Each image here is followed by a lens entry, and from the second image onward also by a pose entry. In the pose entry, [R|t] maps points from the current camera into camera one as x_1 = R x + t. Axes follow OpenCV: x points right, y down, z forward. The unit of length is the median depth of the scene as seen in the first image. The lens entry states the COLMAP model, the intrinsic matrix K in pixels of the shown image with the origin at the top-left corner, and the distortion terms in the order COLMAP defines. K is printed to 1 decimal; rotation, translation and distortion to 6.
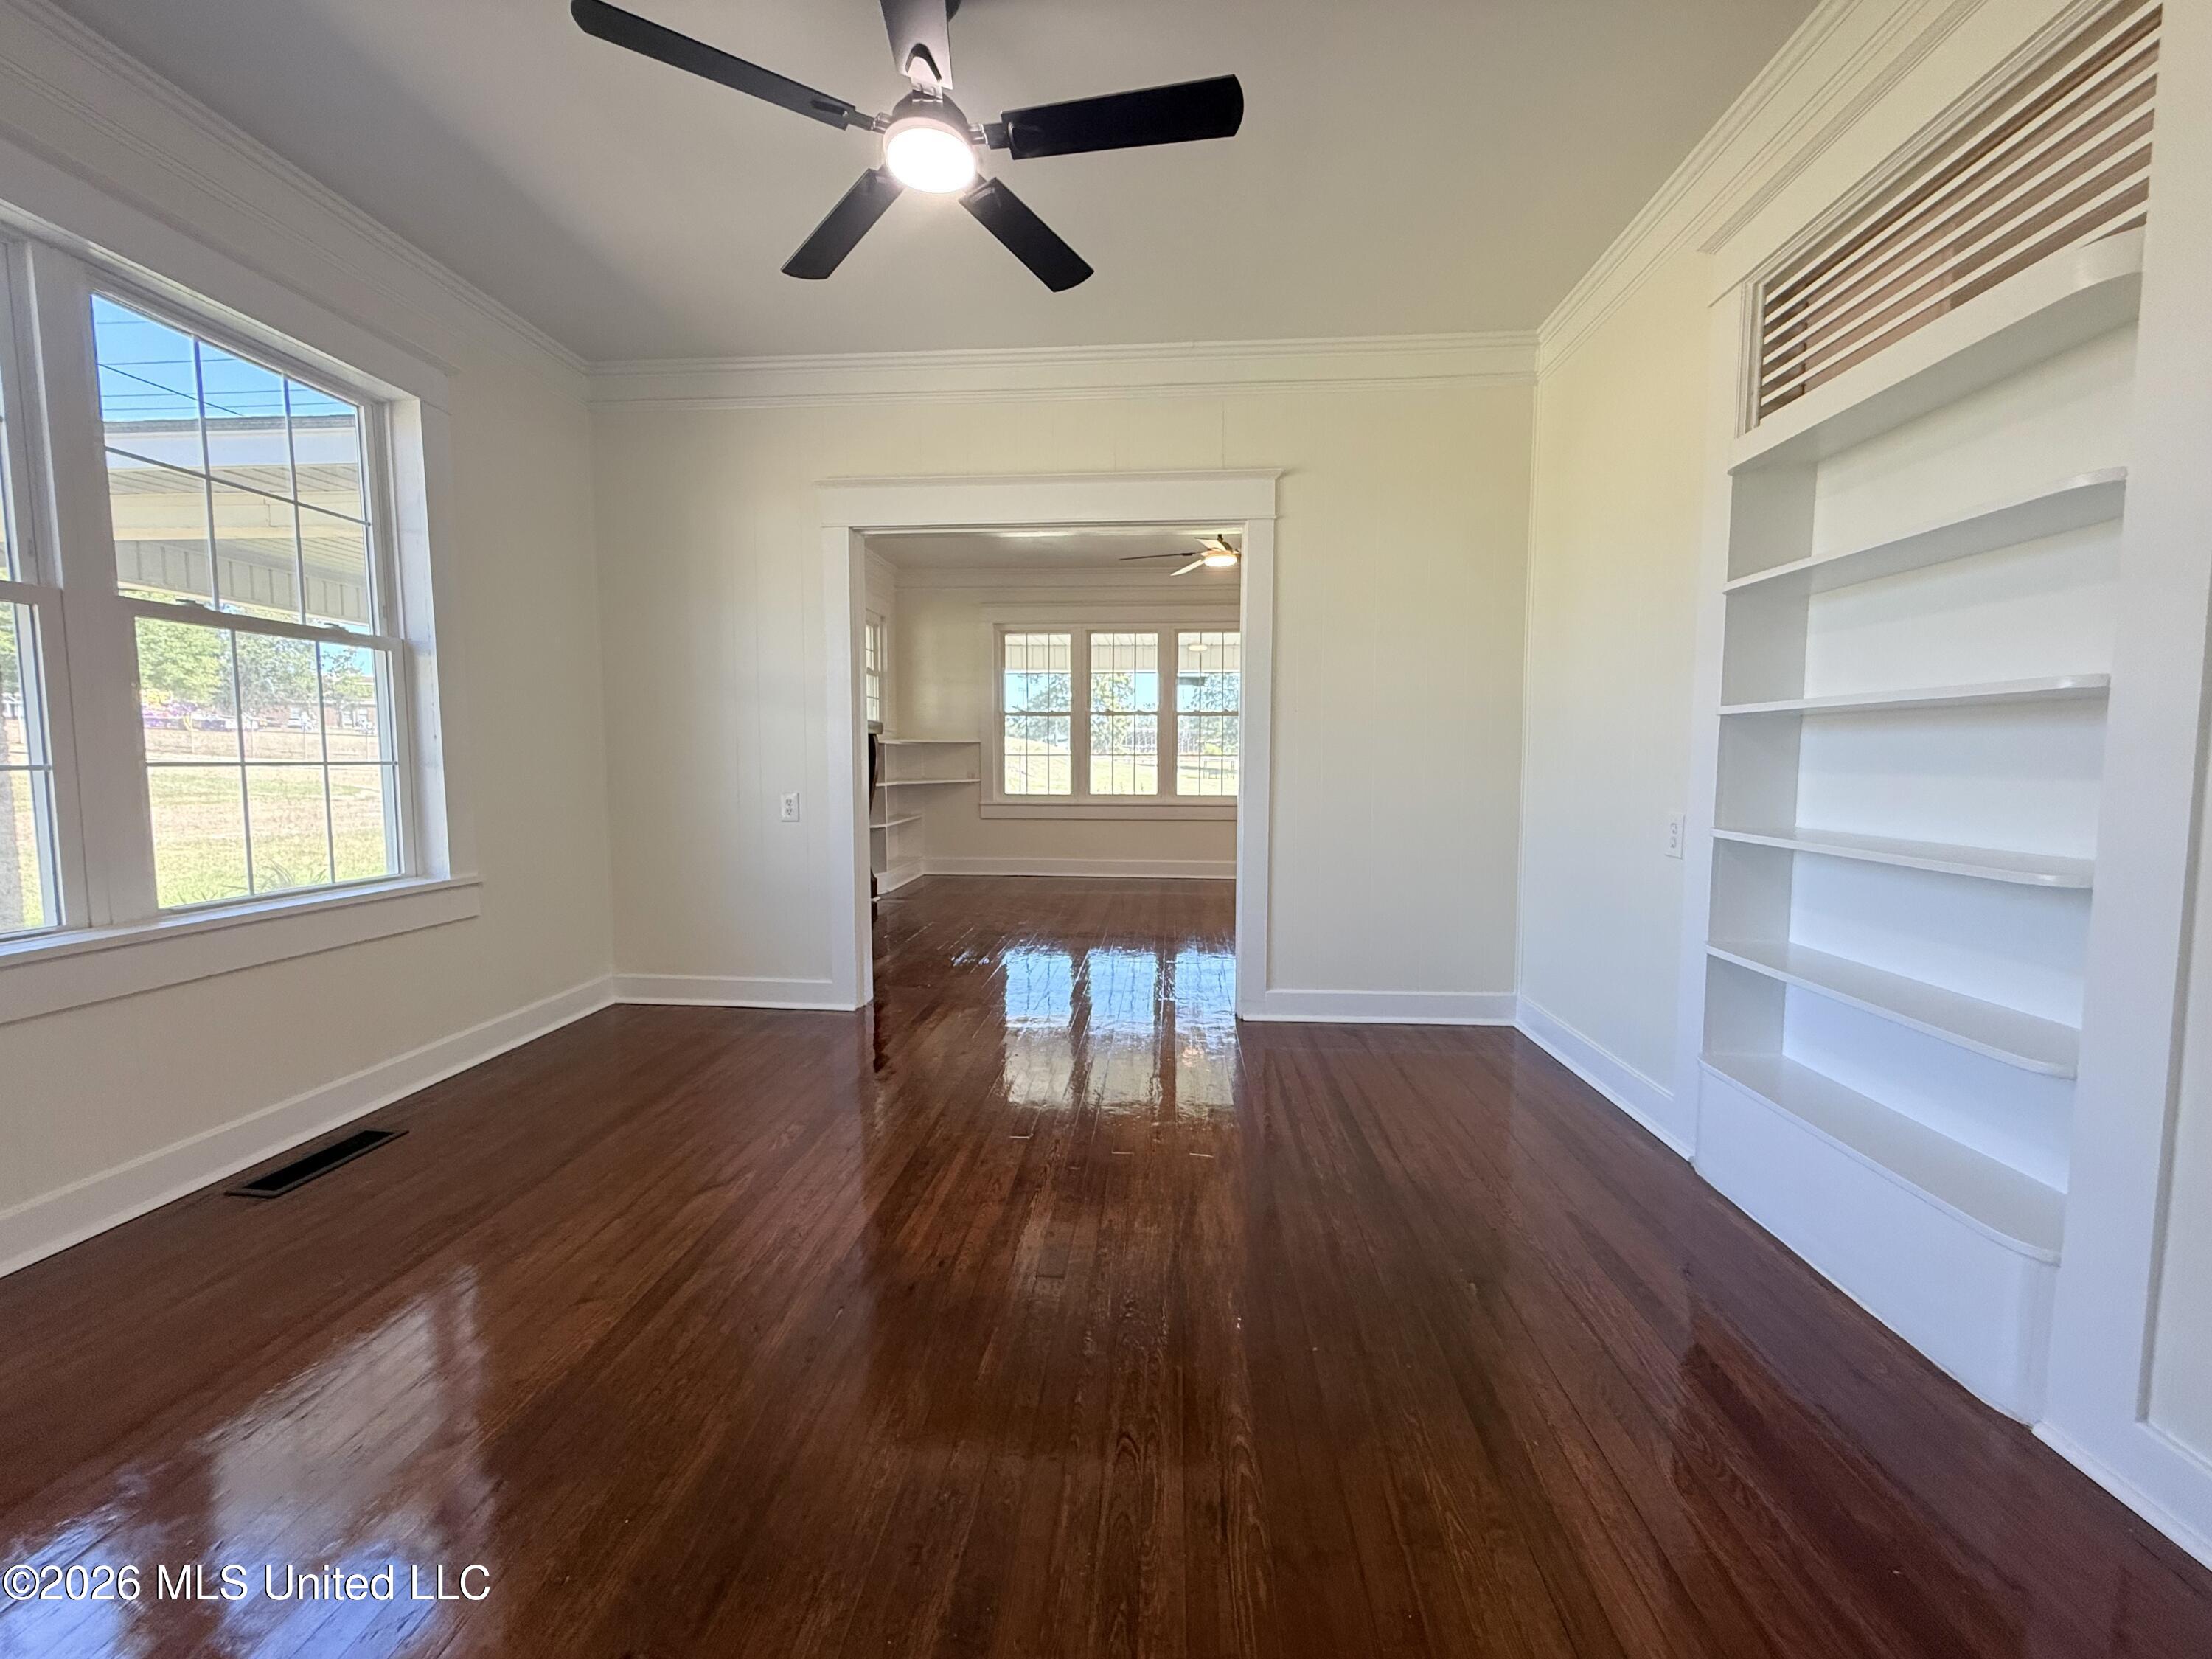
lens RADIAL K [[884.3, 0, 1099.6], [0, 884.3, 830.4], [0, 0, 1]] dist [0.000105, -0.000034]
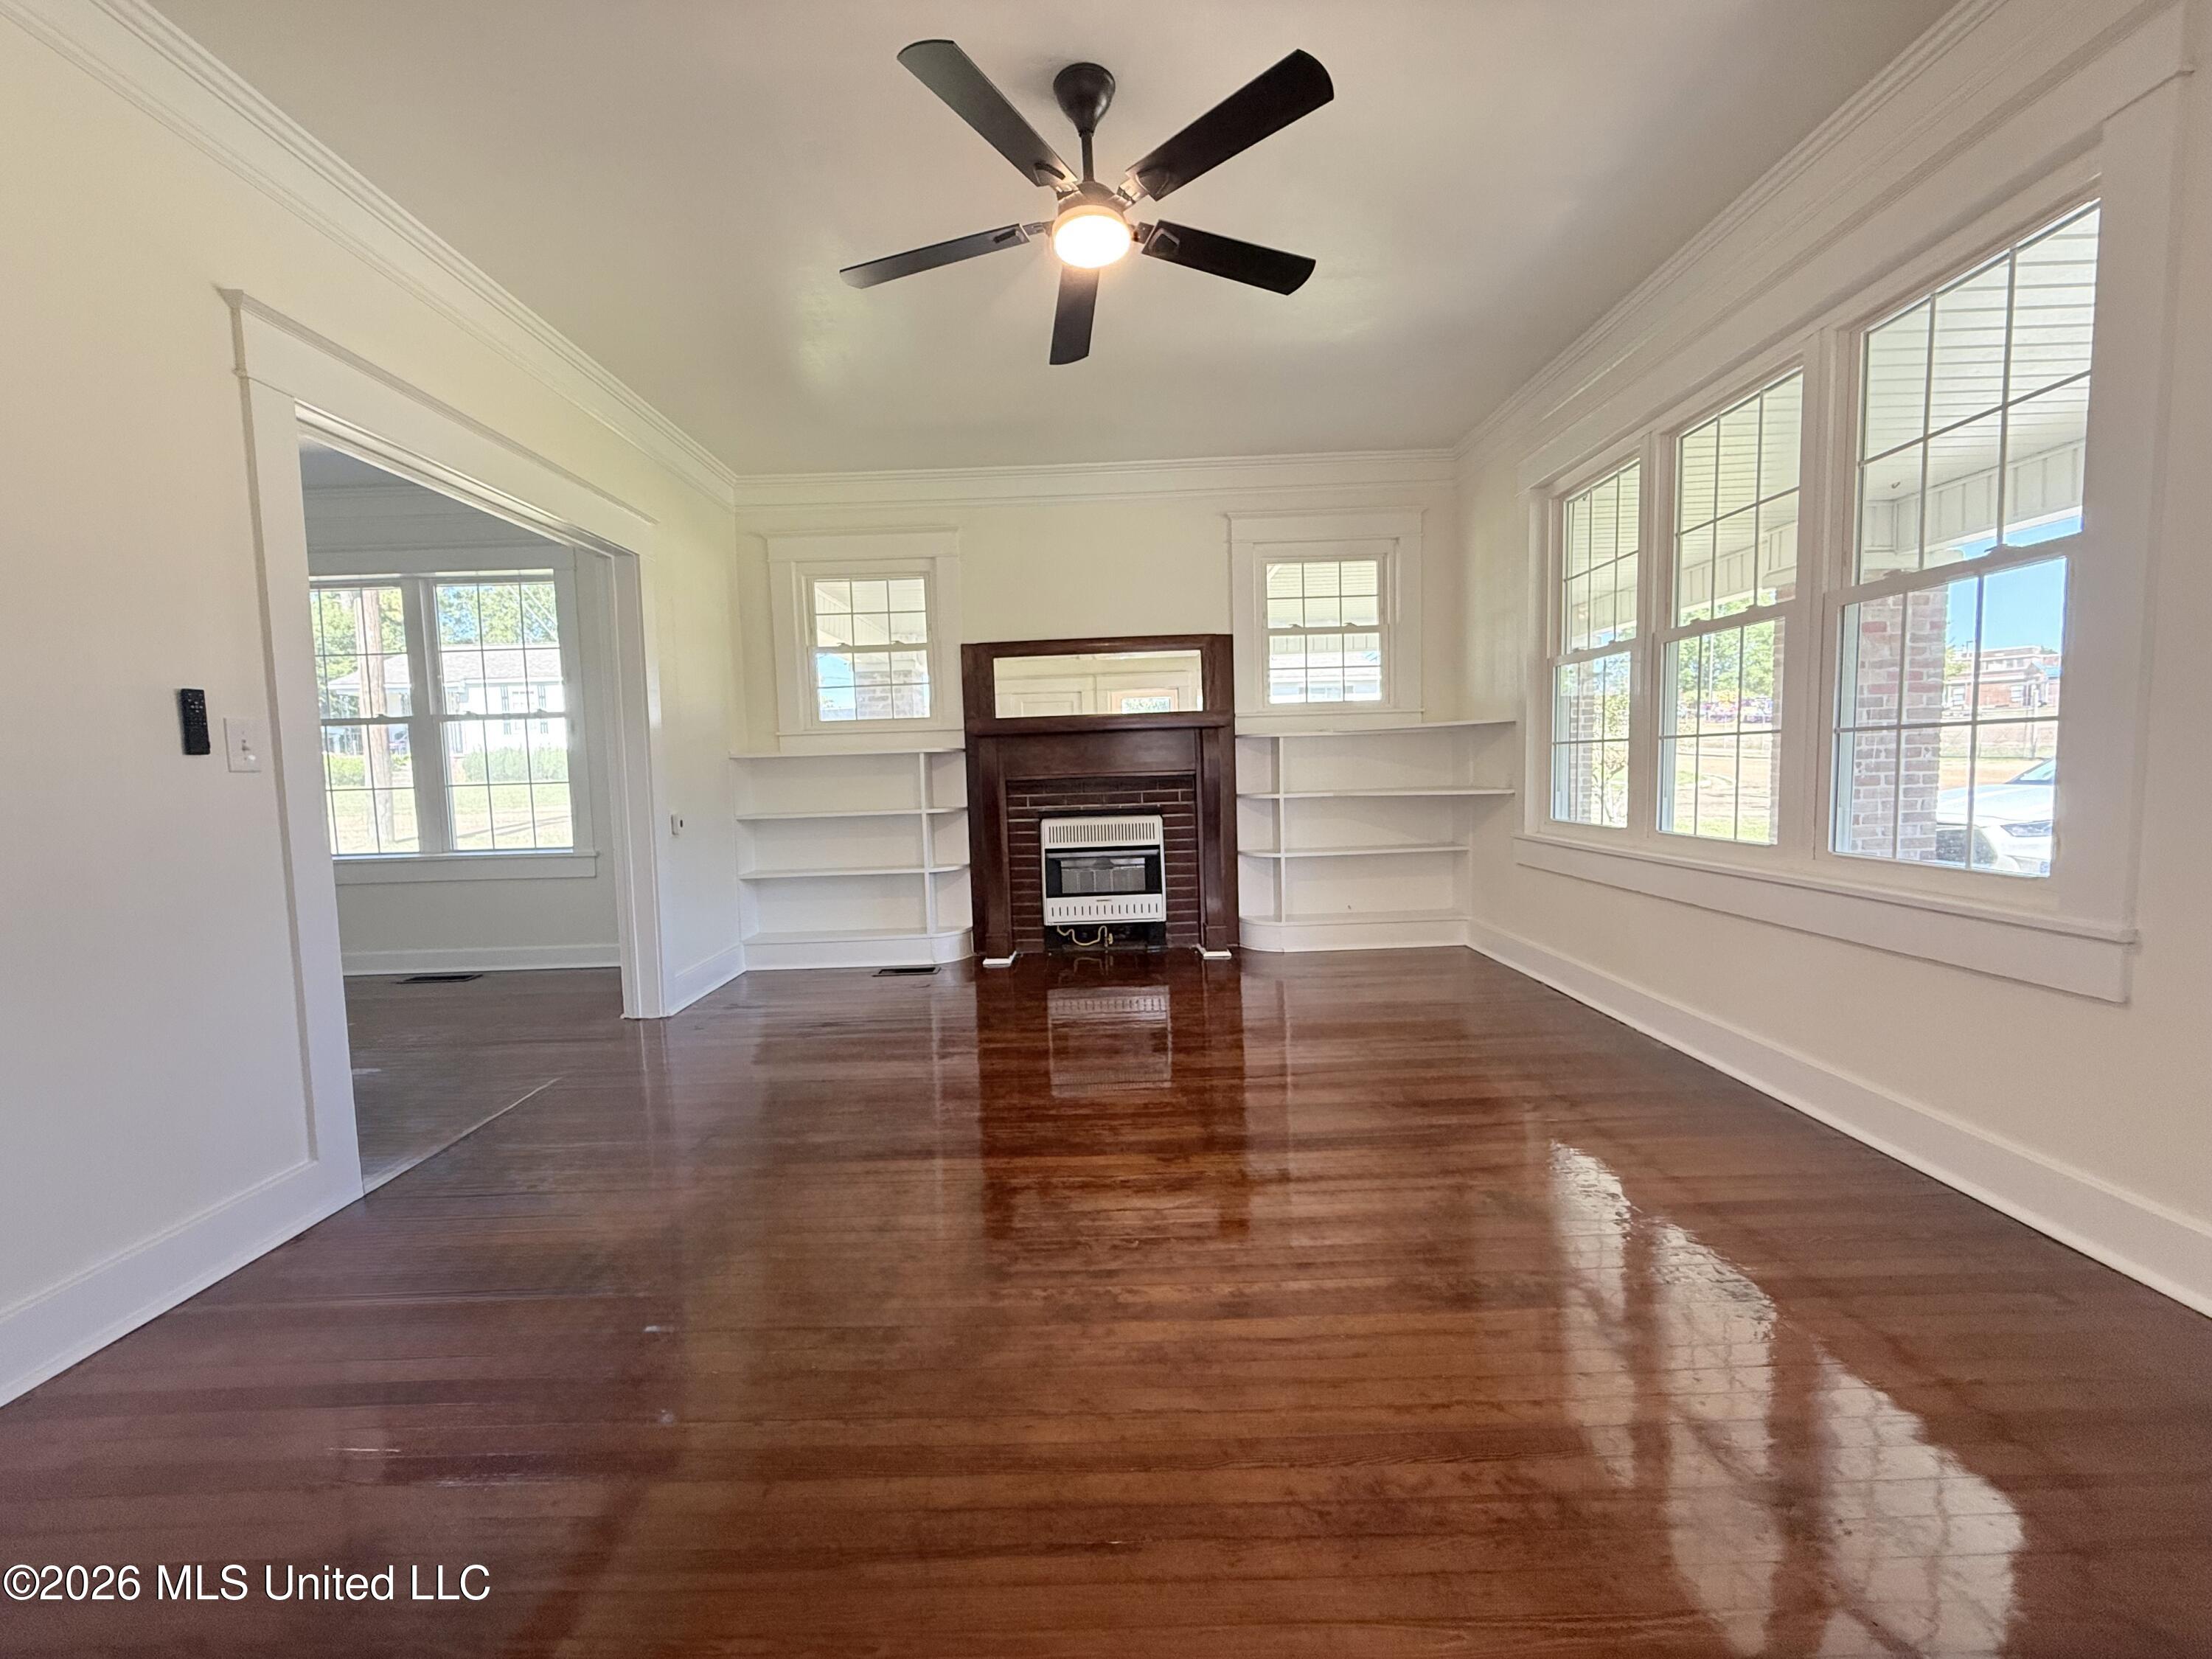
lens RADIAL K [[884.3, 0, 1099.6], [0, 884.3, 830.4], [0, 0, 1]] dist [0.000105, -0.000034]
pose [[0.079915, 0.069463, -0.994378, 0.376468], [-0.054898, 0.996362, 0.065190, -0.054367], [0.995289, 0.049379, 0.083438, 0.695943]]
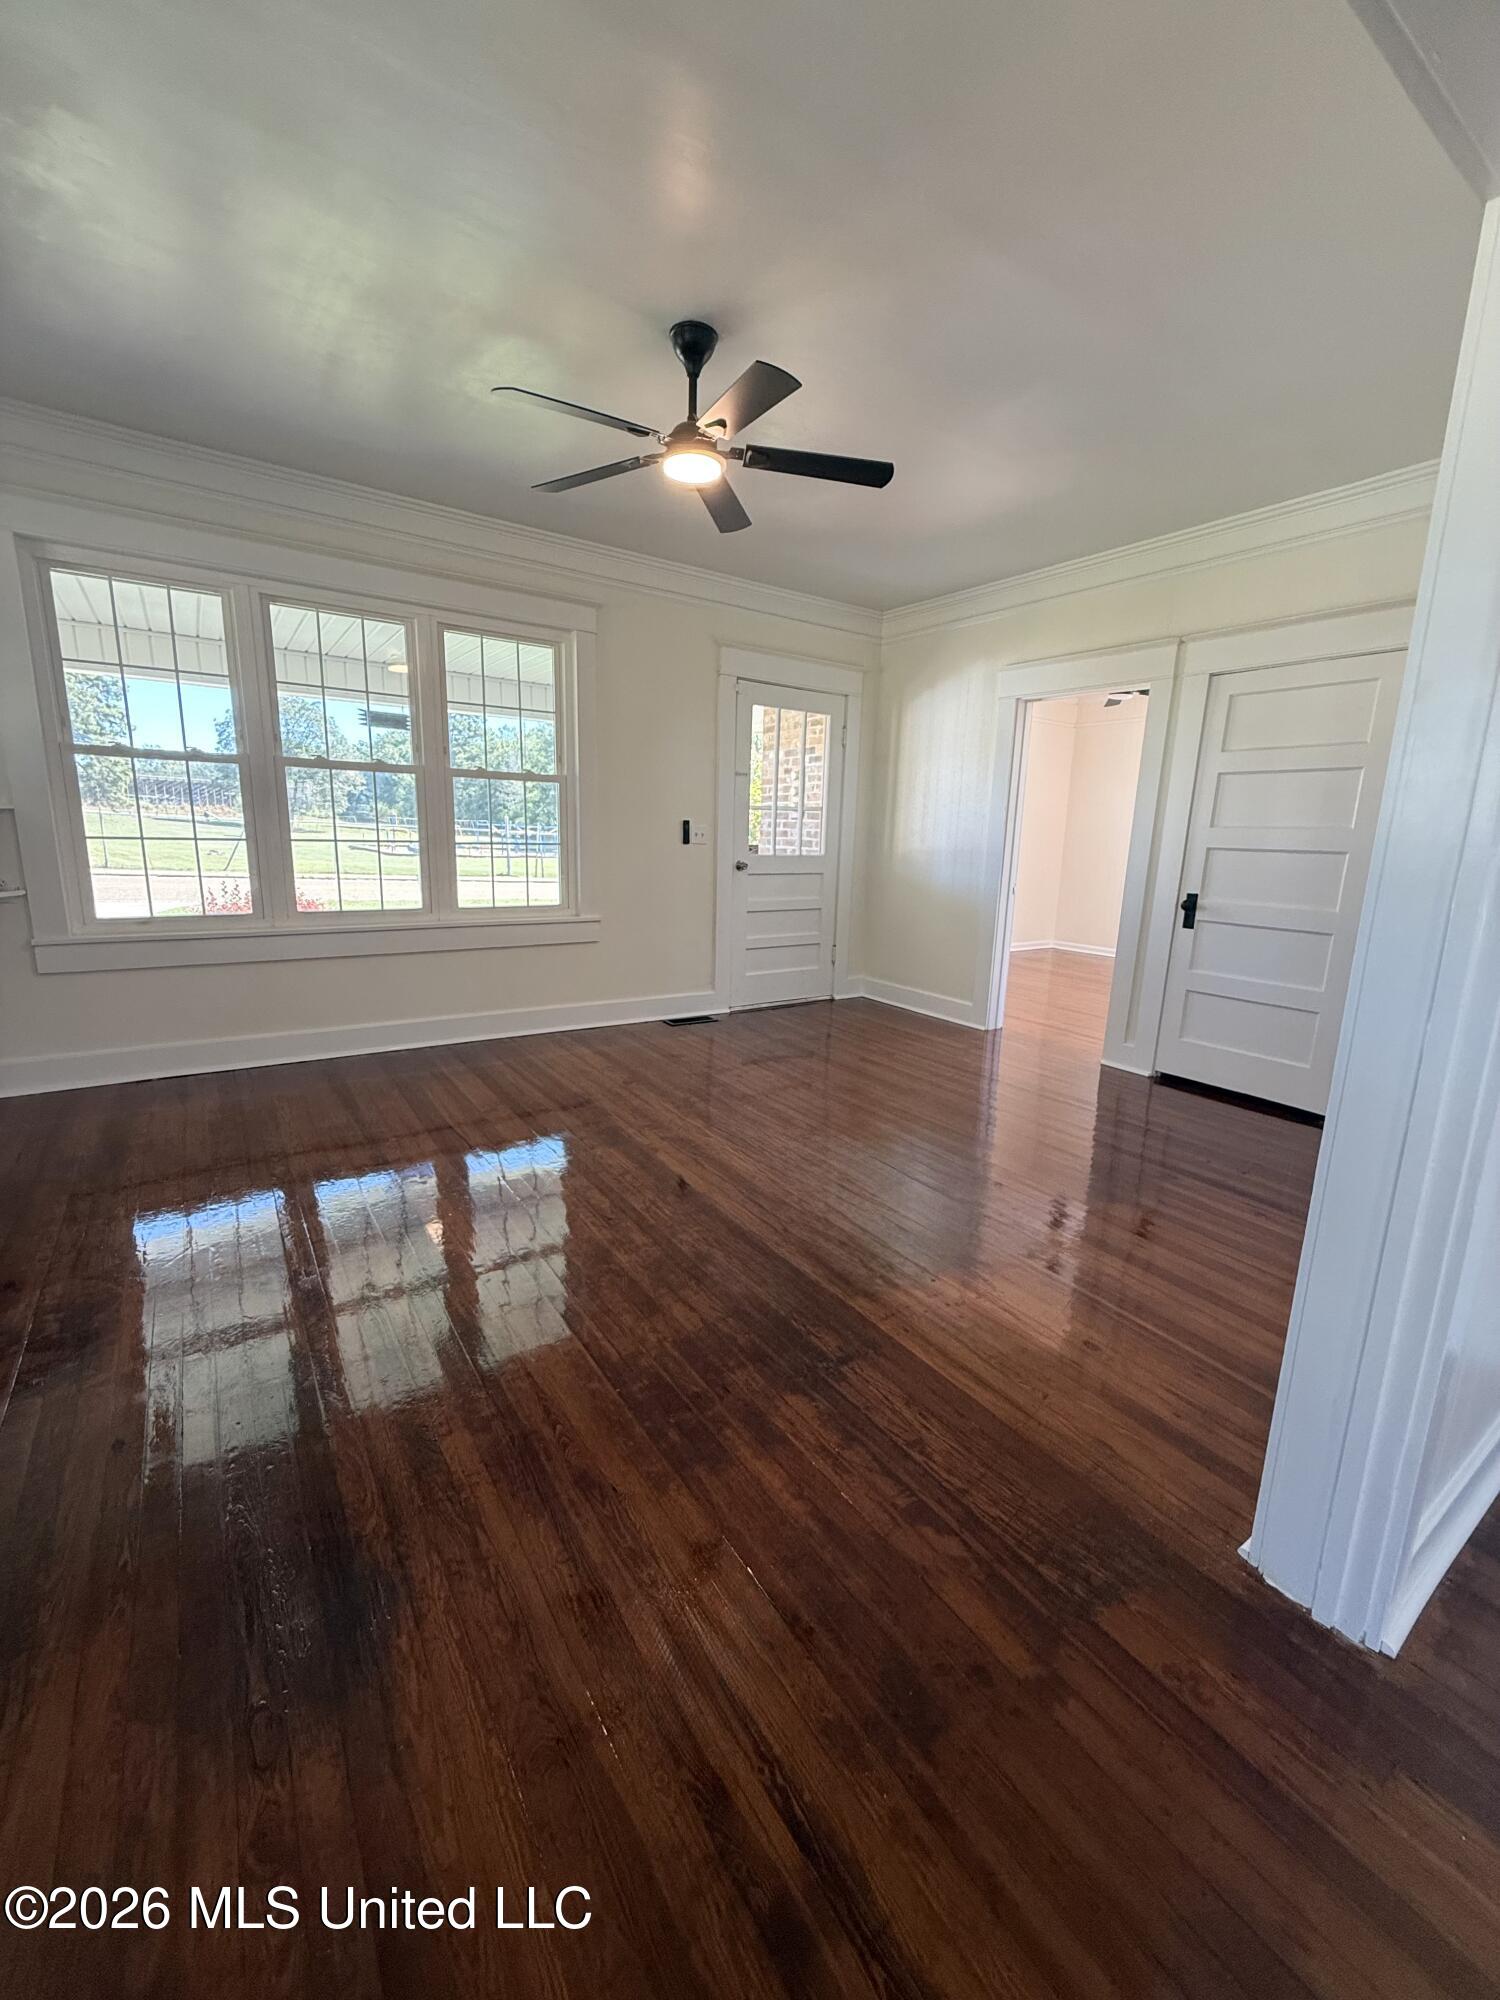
lens RADIAL K [[799.5, 0, 750.0], [0, 799.5, 1000.0], [0, 0, 1]] dist [0.000105, -0.000034]
pose [[0.774982, -0.112315, 0.621923, -0.106499], [0.023534, 0.988528, 0.149195, -0.054435], [-0.631545, -0.100987, 0.768734, 0.428374]]
